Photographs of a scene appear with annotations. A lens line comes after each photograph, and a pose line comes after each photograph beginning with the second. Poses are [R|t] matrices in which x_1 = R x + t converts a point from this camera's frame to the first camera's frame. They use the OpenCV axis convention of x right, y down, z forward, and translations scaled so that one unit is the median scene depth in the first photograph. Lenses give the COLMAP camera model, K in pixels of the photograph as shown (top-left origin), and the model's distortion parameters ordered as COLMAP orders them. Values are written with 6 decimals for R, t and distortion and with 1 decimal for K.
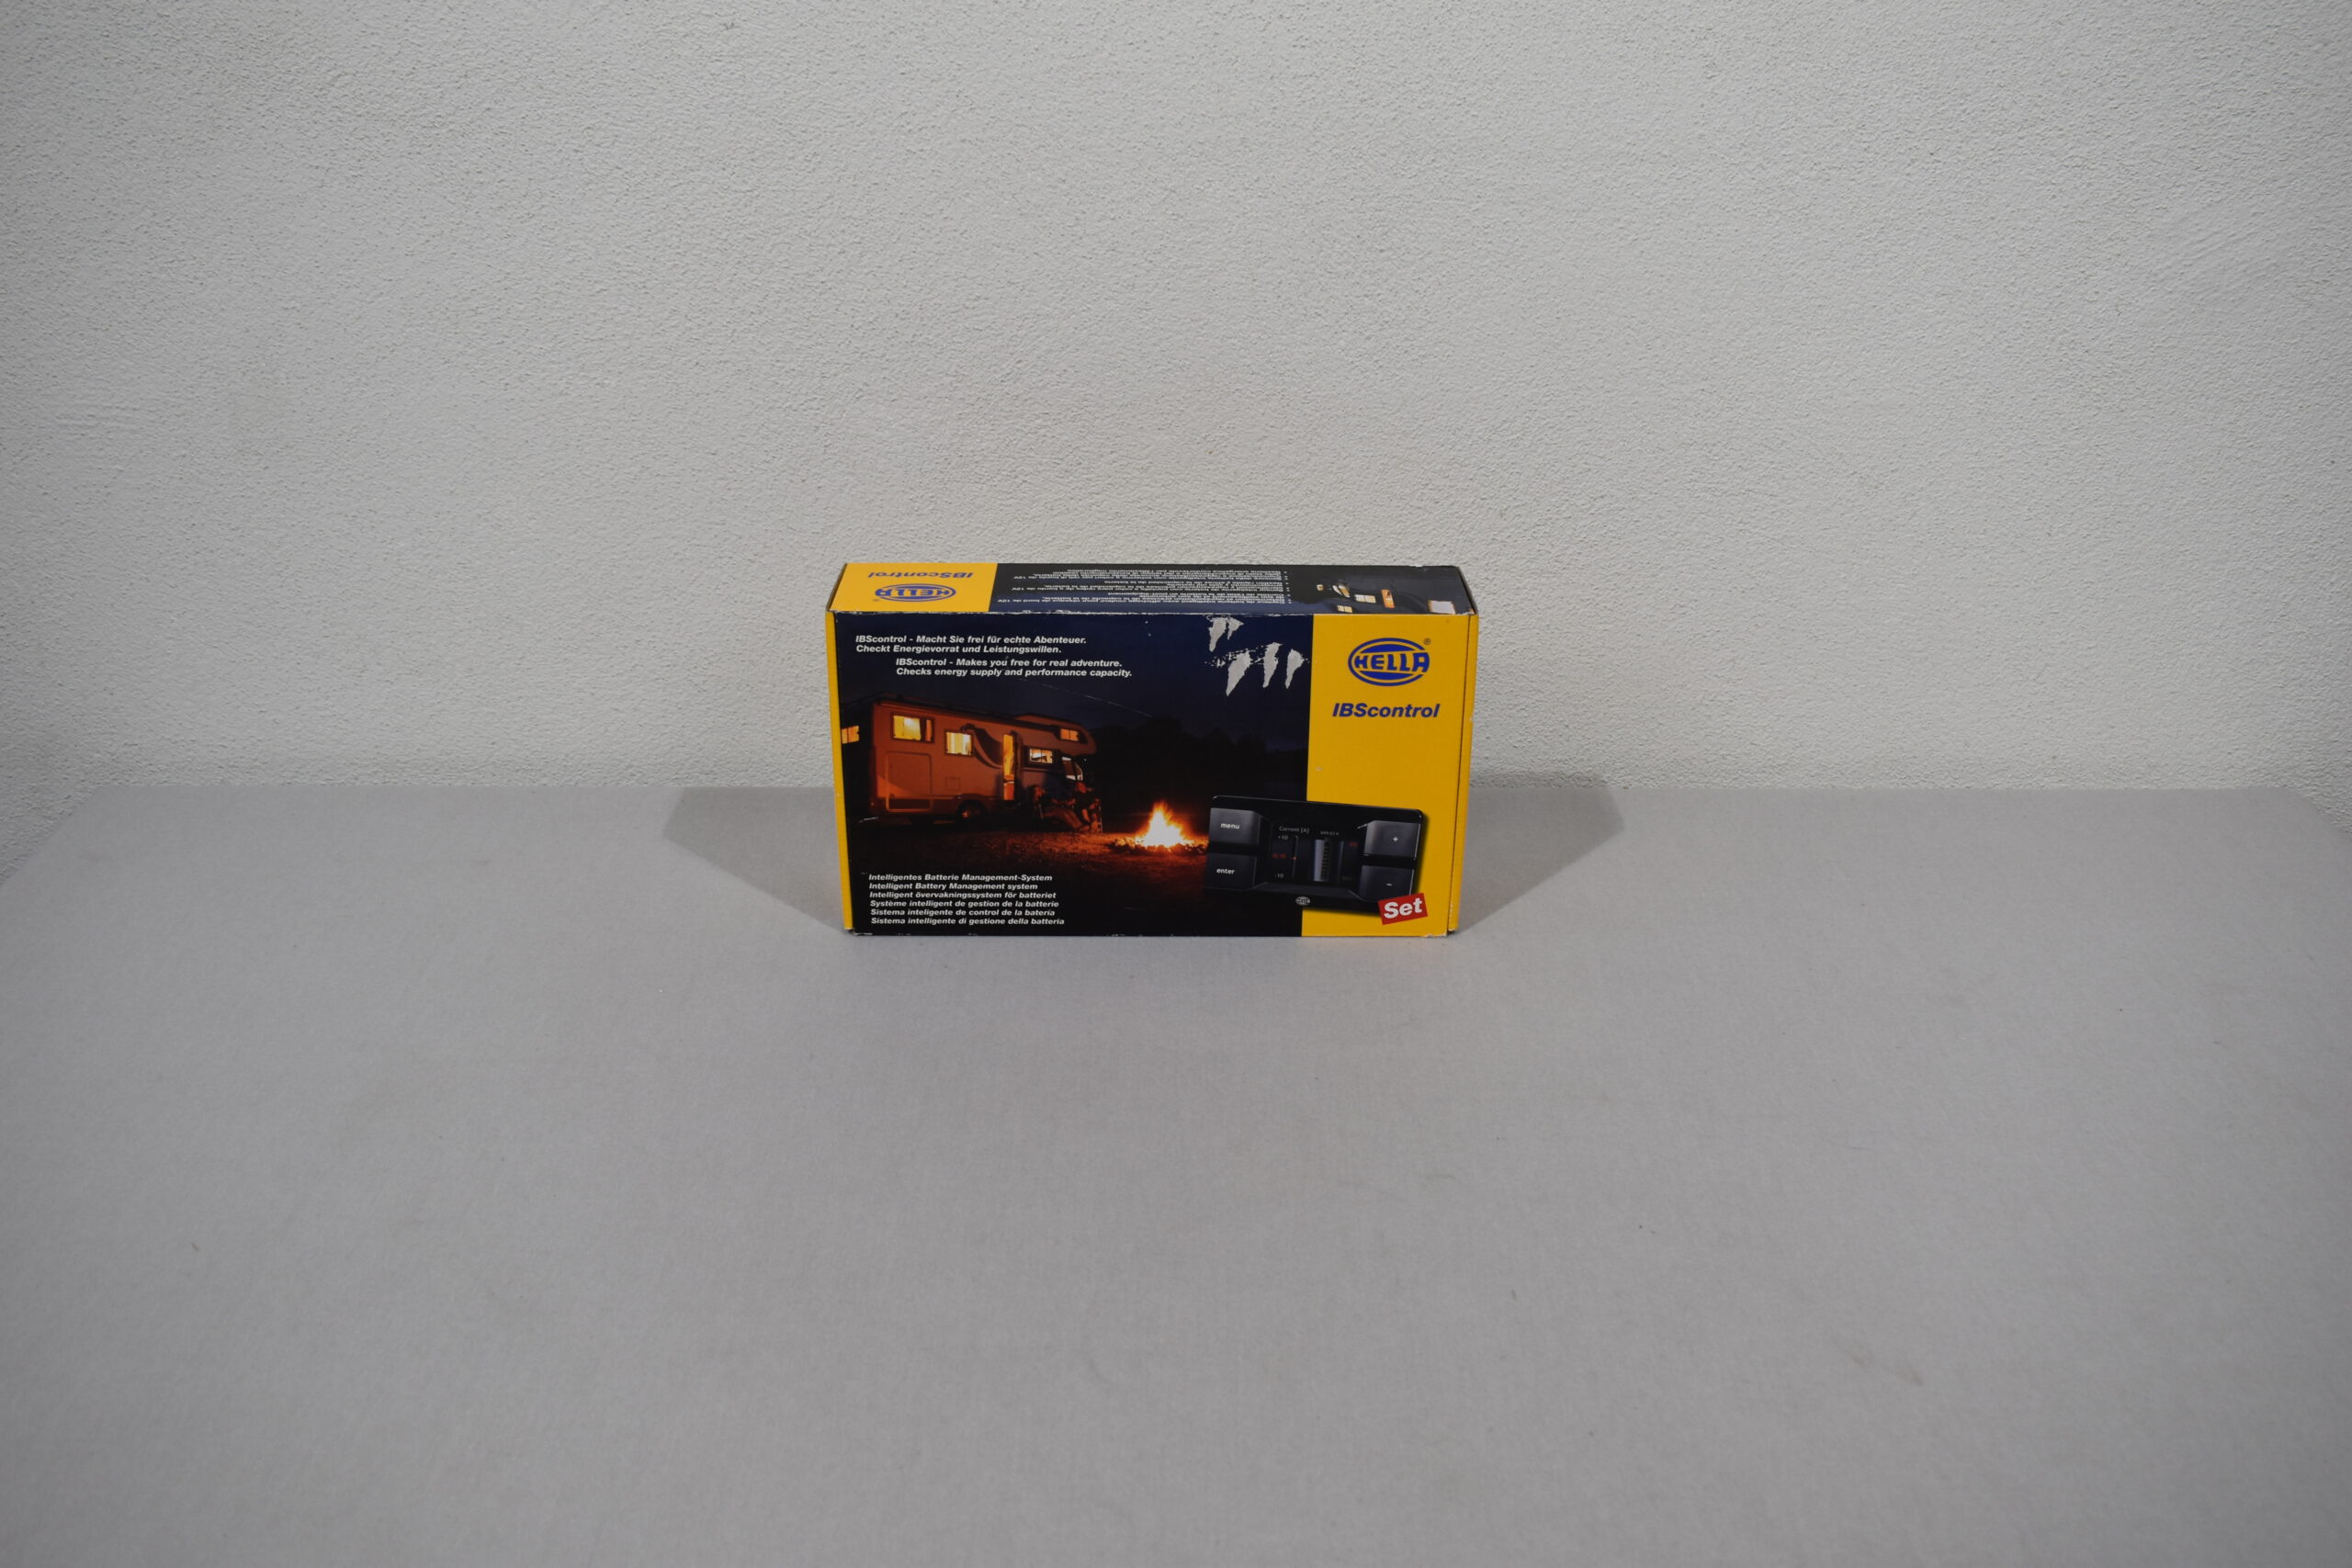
lens RADIAL K [[2087.3, 0, 1189.8], [0, 2087.3, 699.8], [0, 0, 1]] dist [-0.101811, 0.021161]
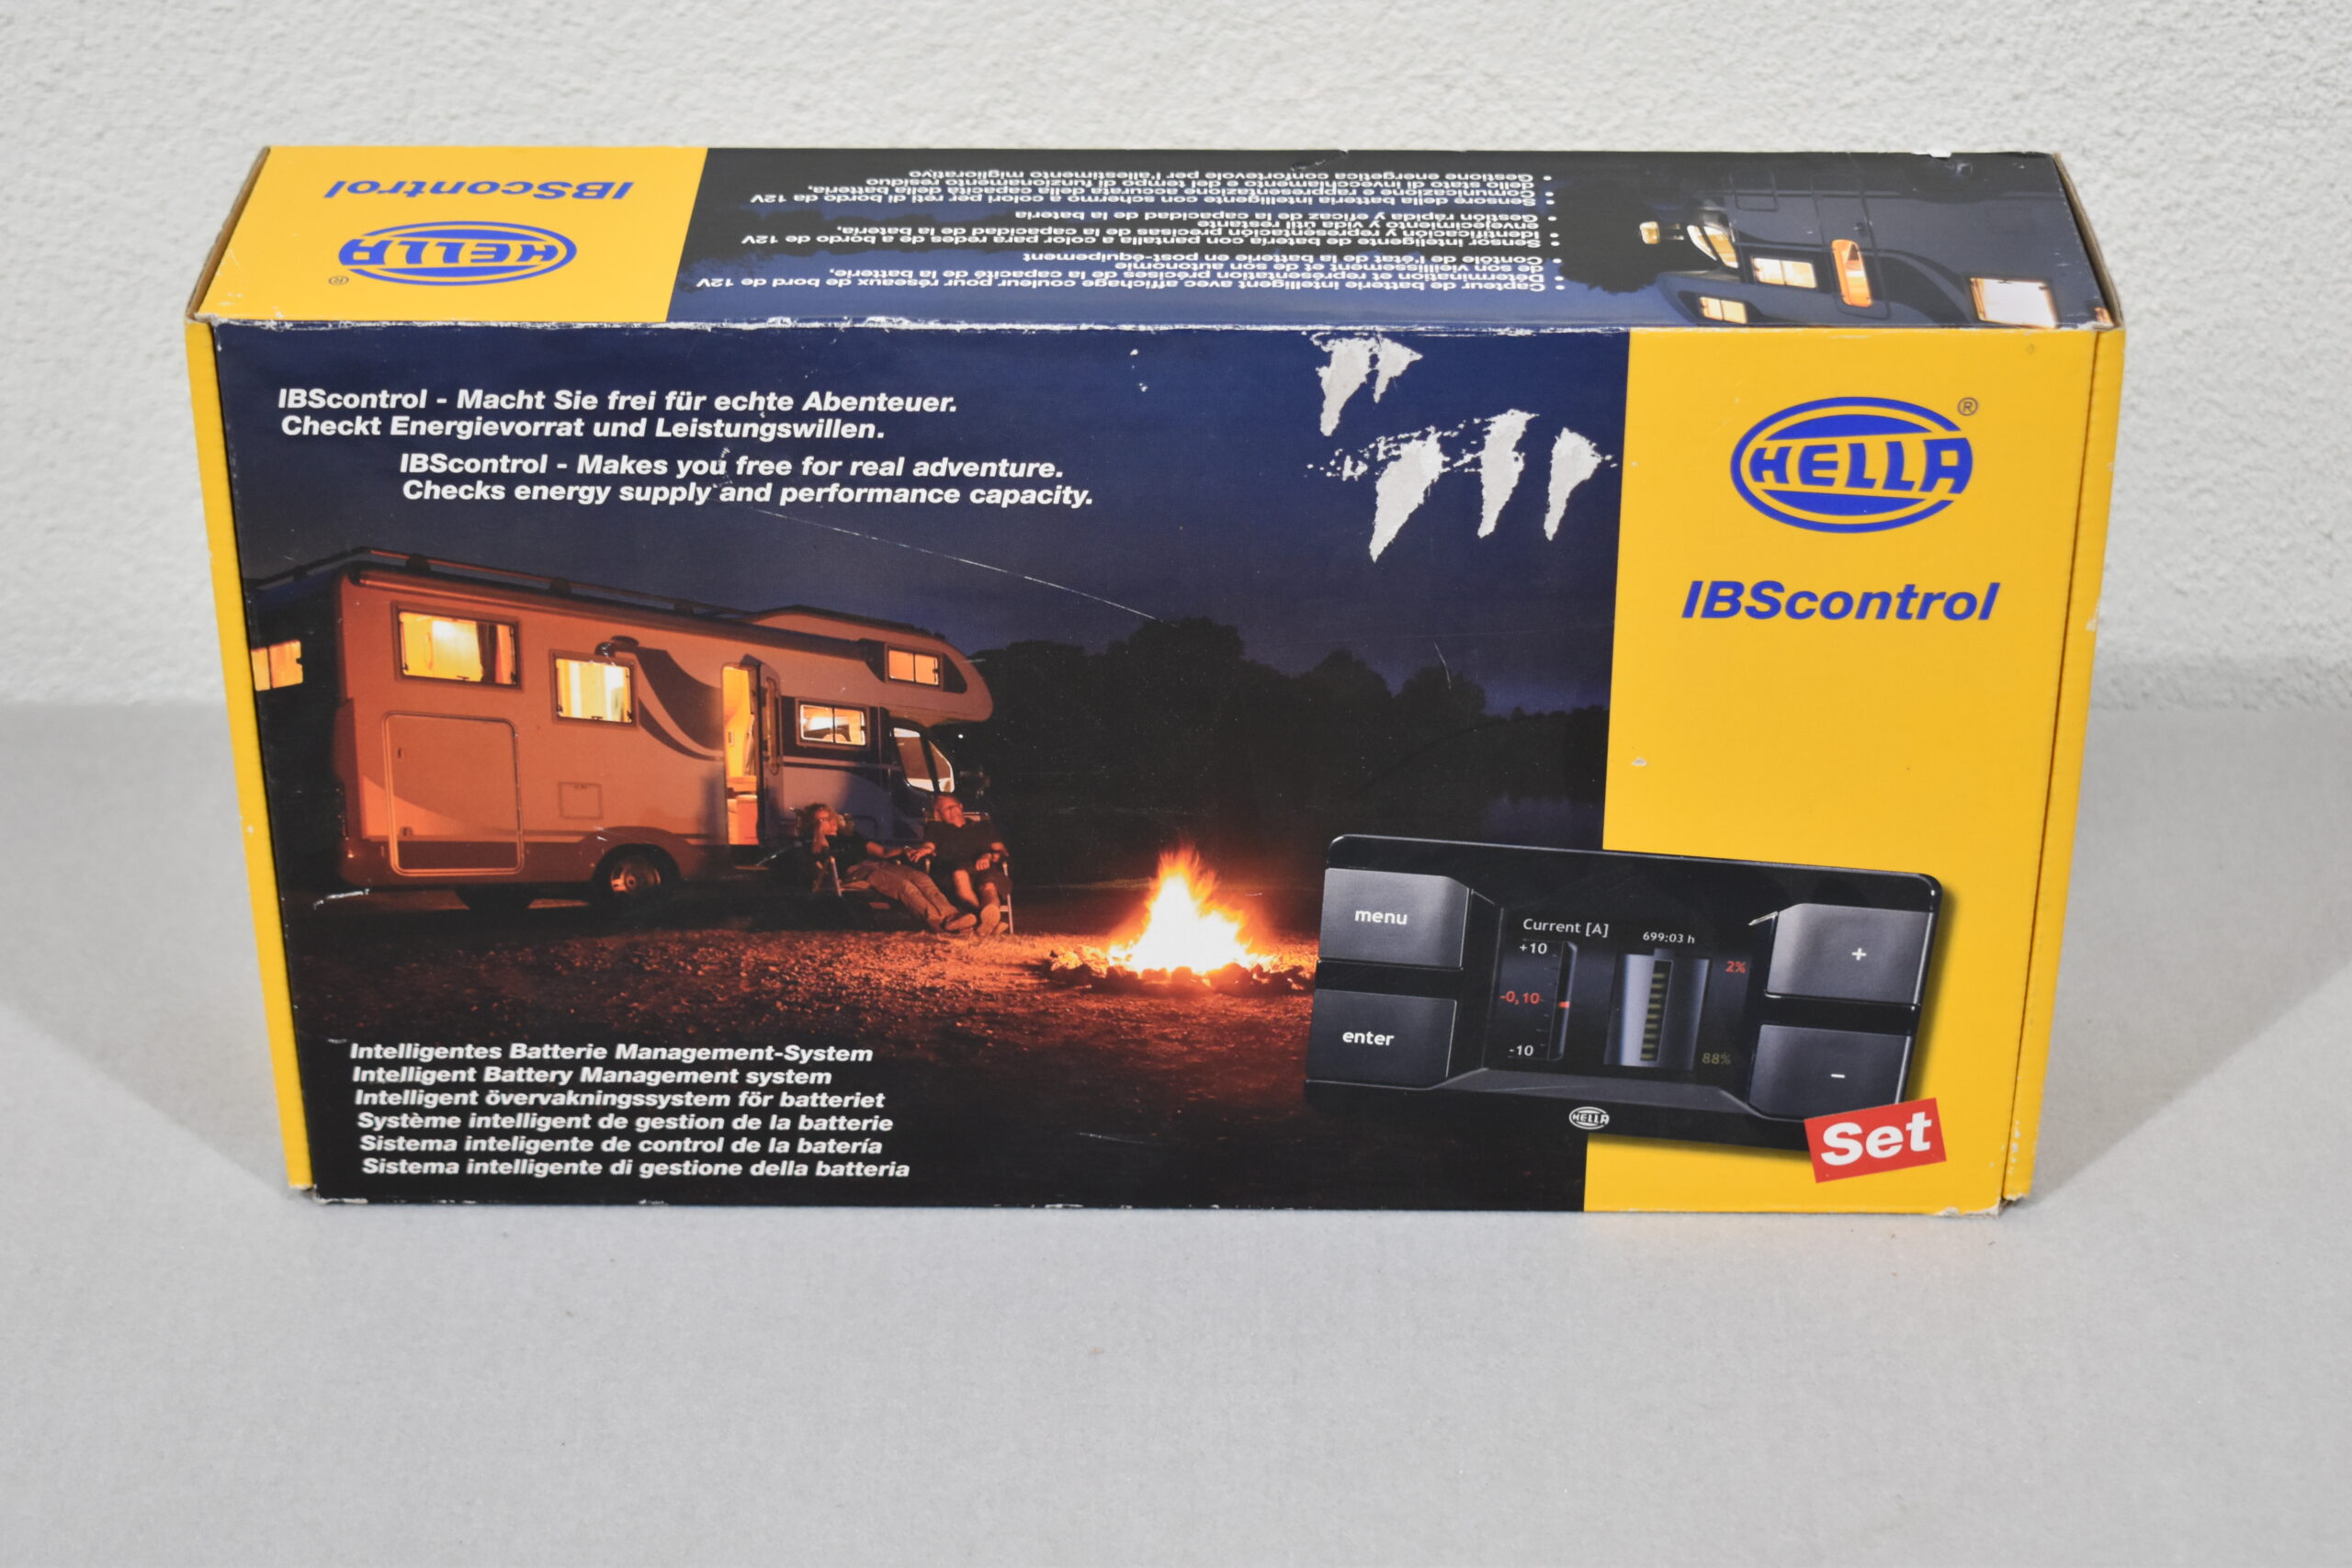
lens RADIAL K [[4855.6, 0, 1166.8], [0, 4855.6, 791.6], [0, 0, 1]] dist [-0.006624, 0.000000]
pose [[0.999527, 0.003734, -0.030512, 0.008384], [0.000076, 0.992294, 0.123908, -0.061316], [0.030740, -0.123852, 0.991824, 0.203230]]
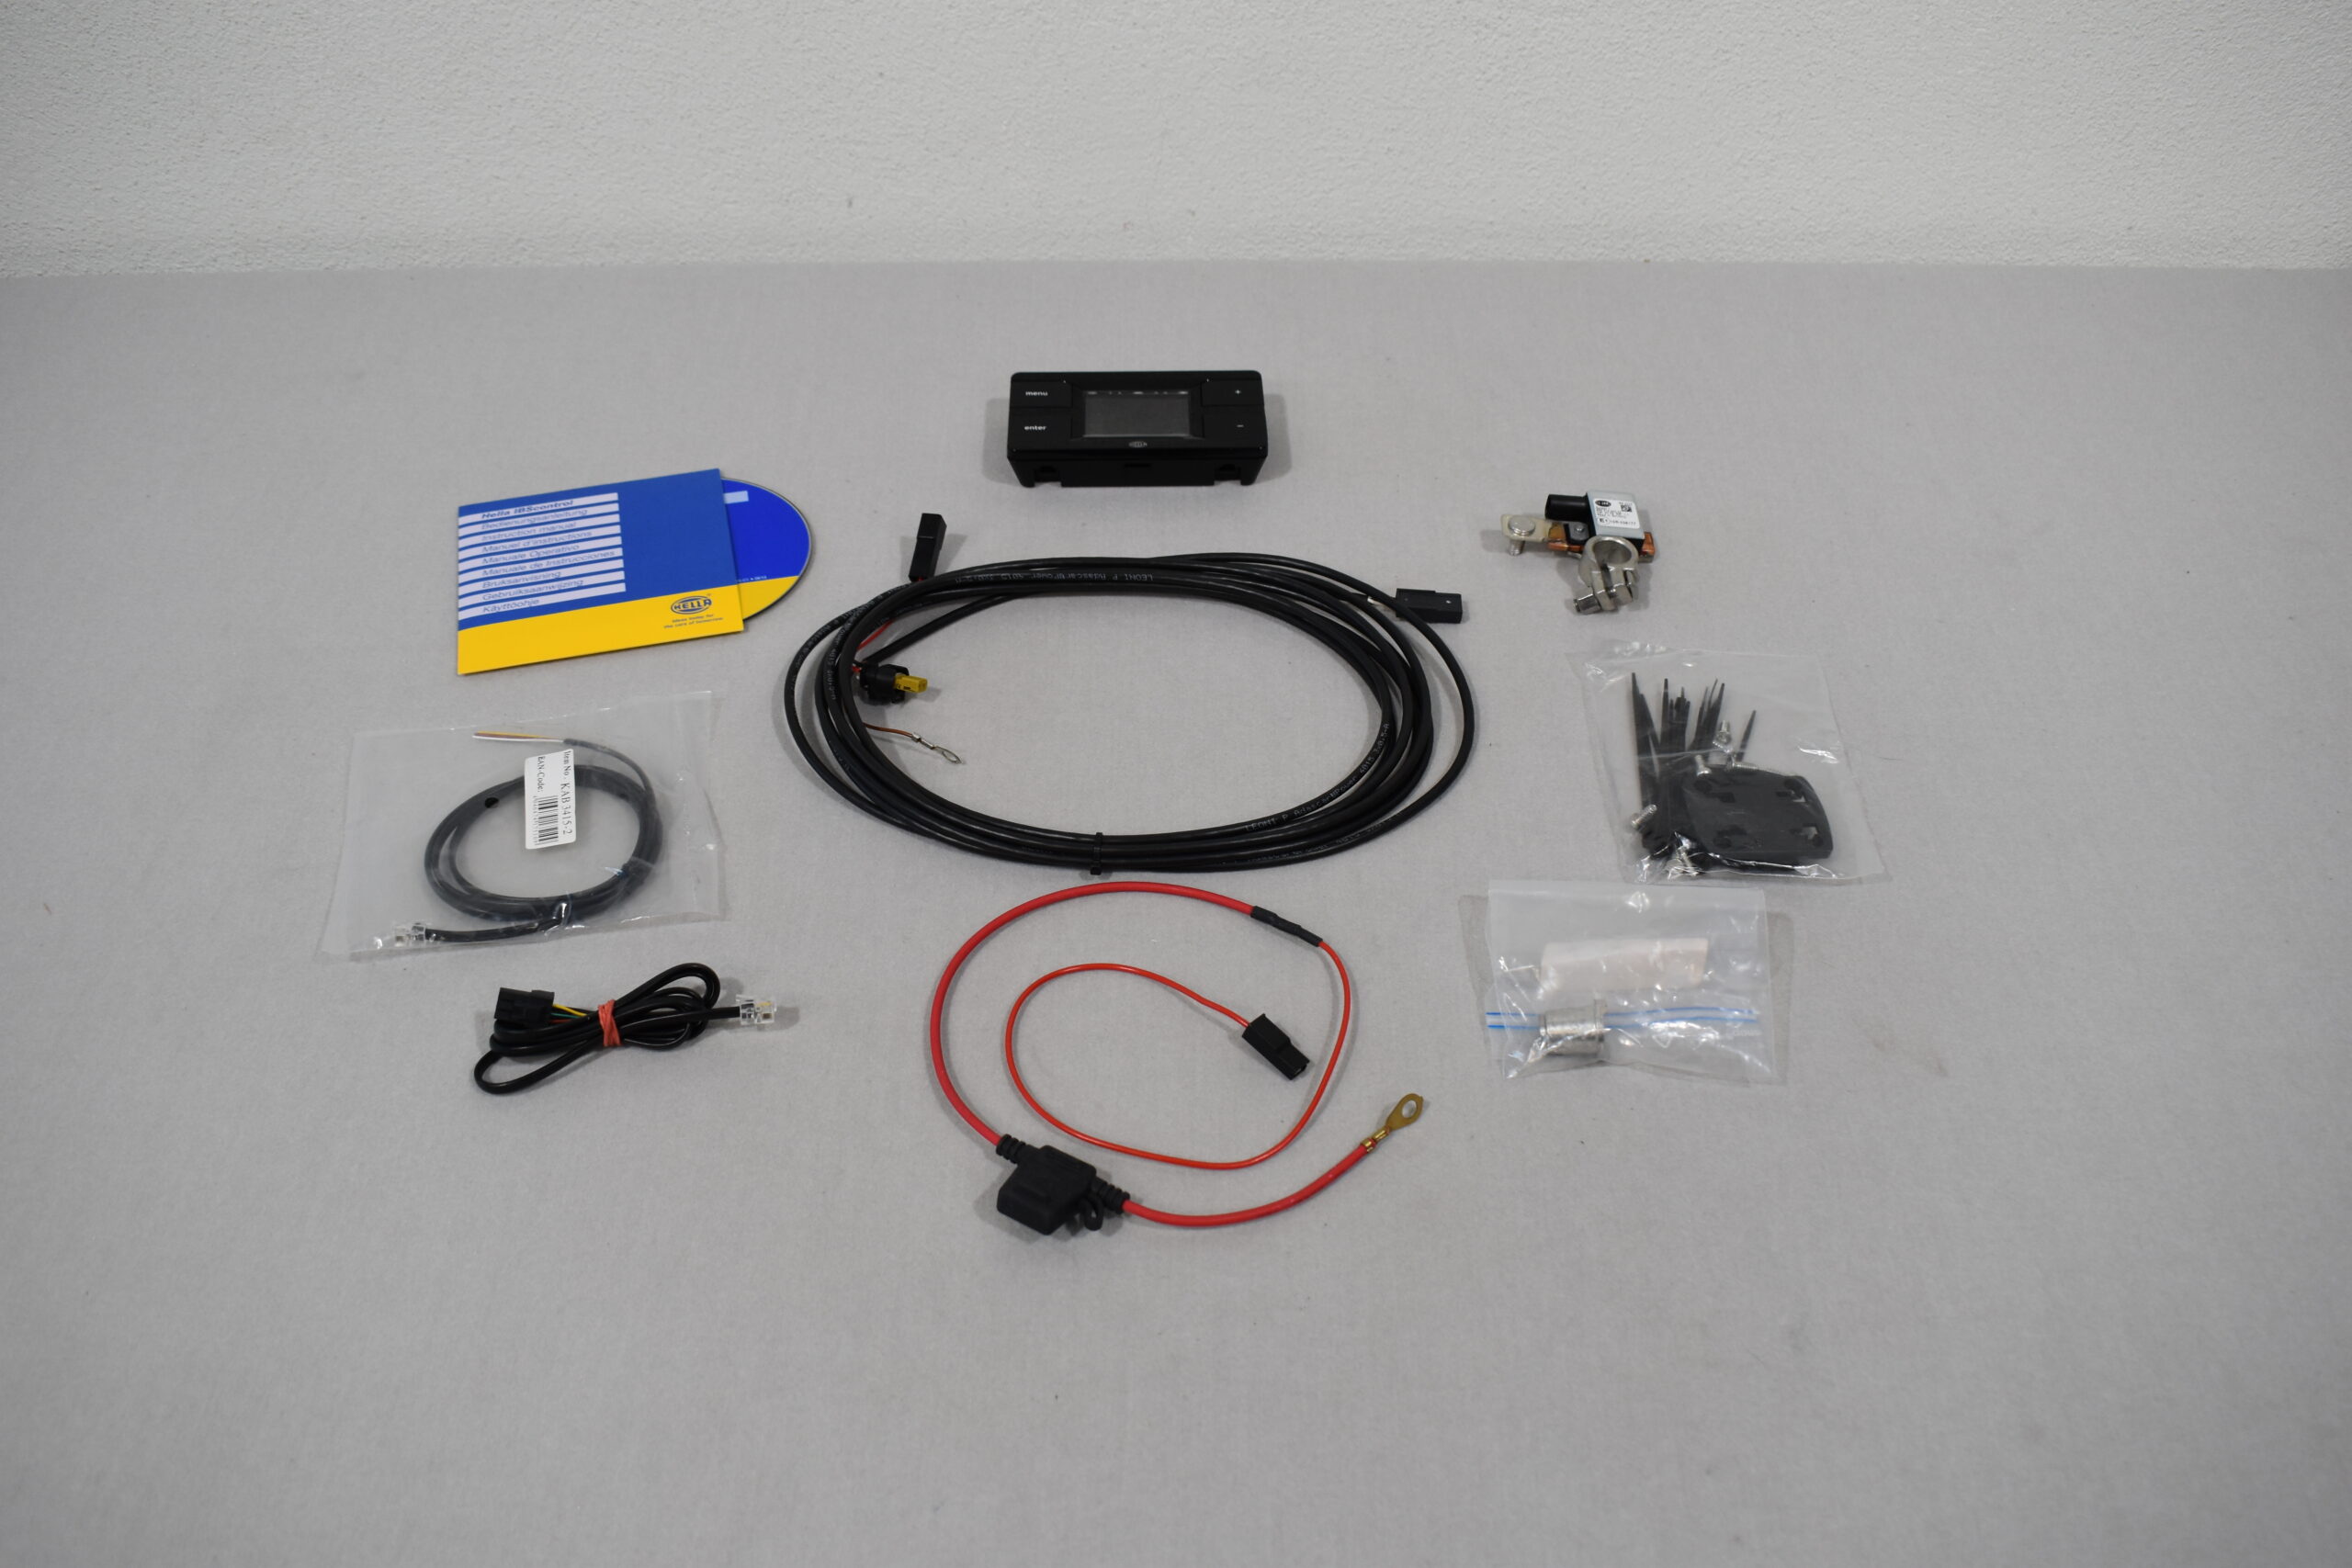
lens RADIAL K [[2087.3, 0, 1183.2], [0, 2087.3, 771.2], [0, 0, 1]] dist [-0.101811, 0.021161]
pose [[0.999984, -0.004075, 0.003925, 0.010387], [0.002452, 0.937349, 0.348383, -0.077541], [-0.005099, -0.348368, 0.937344, 0.130309]]
